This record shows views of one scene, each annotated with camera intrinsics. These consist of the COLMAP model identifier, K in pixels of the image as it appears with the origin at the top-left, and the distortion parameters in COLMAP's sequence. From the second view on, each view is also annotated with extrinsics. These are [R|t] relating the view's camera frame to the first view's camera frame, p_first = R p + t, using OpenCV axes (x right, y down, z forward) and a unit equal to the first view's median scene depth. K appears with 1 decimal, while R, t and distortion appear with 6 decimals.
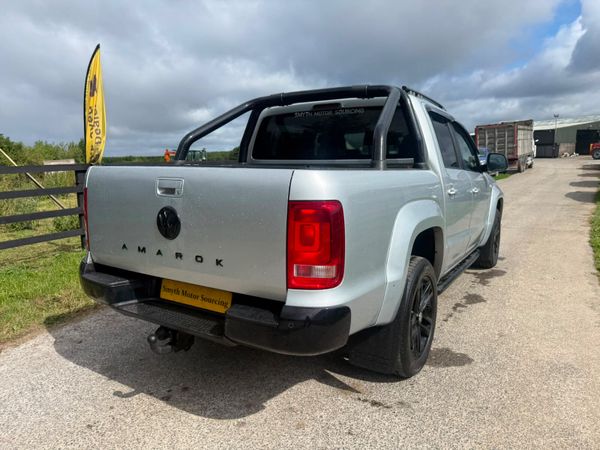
lens RADIAL K [[426.4, 0, 297.5], [0, 426.4, 228.8], [0, 0, 1]] dist [0.022620, -0.033710]
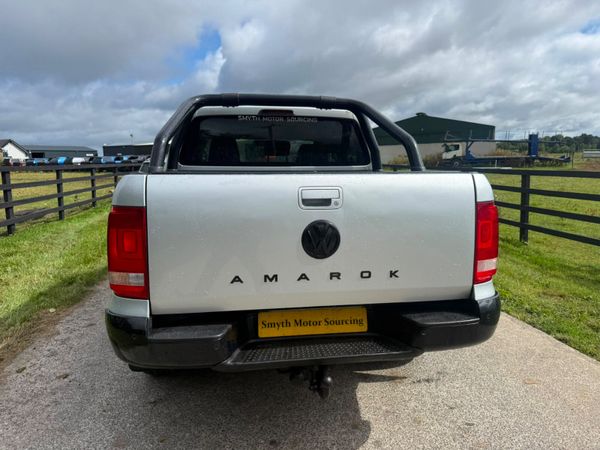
lens RADIAL K [[426.4, 0, 298.2], [0, 426.4, 221.1], [0, 0, 1]] dist [0.022620, -0.033710]
pose [[0.749963, -0.082896, 0.656265, -0.714240], [0.106422, 0.994313, 0.003980, -0.047307], [-0.652863, 0.066856, 0.754520, 0.310747]]
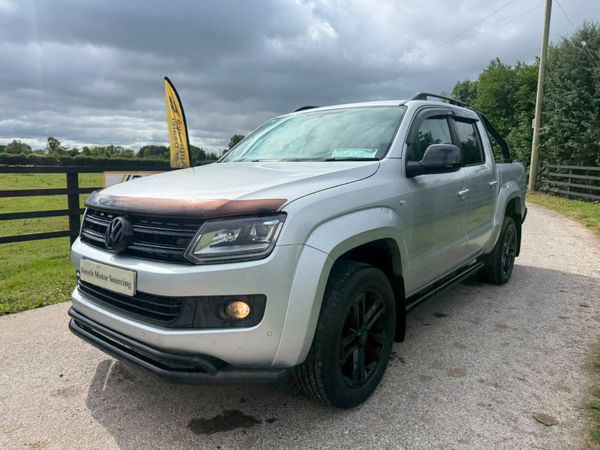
lens RADIAL K [[426.4, 0, 298.3], [0, 426.4, 228.9], [0, 0, 1]] dist [0.022620, -0.033710]
pose [[-0.994788, -0.002006, 0.101943, 0.366987], [0.028449, 0.954643, 0.296391, -0.474167], [-0.097913, 0.297747, -0.949610, 3.127444]]
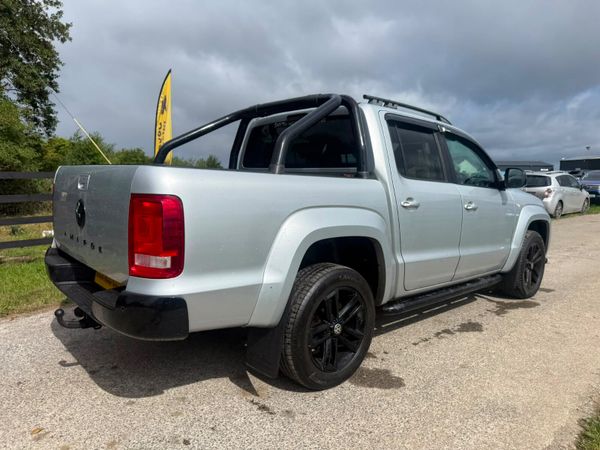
lens RADIAL K [[426.4, 0, 296.9], [0, 426.4, 226.3], [0, 0, 1]] dist [0.022620, -0.033710]
pose [[0.961538, 0.057362, -0.268614, 0.455893], [-0.070197, 0.996793, -0.038416, 0.019069], [0.265549, 0.055794, 0.962481, 0.037684]]
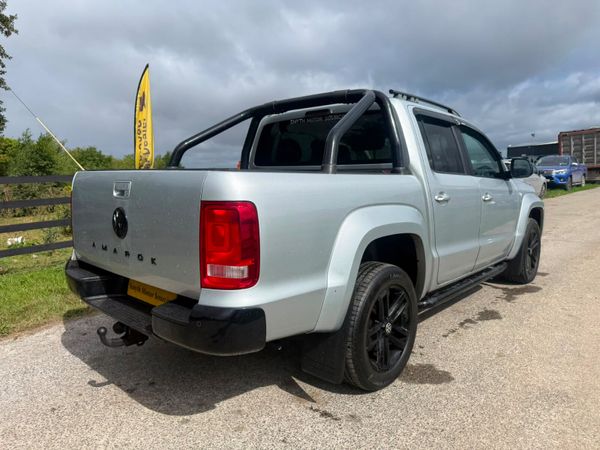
lens RADIAL K [[426.4, 0, 297.7], [0, 426.4, 223.8], [0, 0, 1]] dist [0.022620, -0.033710]
pose [[0.984515, 0.017055, -0.174468, 0.256858], [-0.023264, 0.999164, -0.033604, 0.011438], [0.173750, 0.037142, 0.984089, 0.019775]]
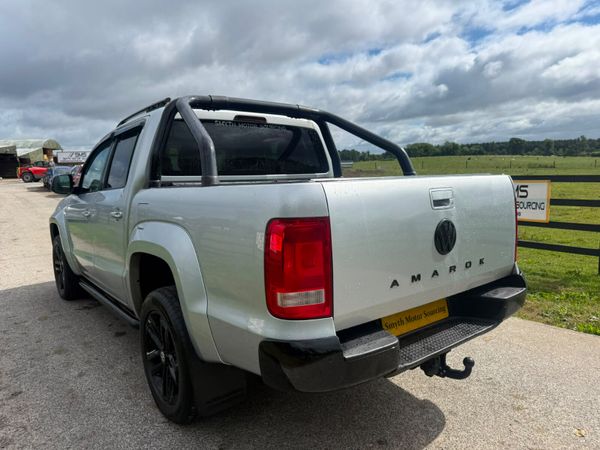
lens RADIAL K [[426.4, 0, 298.8], [0, 426.4, 228.1], [0, 0, 1]] dist [0.022620, -0.033710]
pose [[0.329861, -0.121349, 0.936198, -1.027945], [0.174538, 0.982446, 0.065847, -0.120773], [-0.927754, 0.141681, 0.345251, 0.780303]]
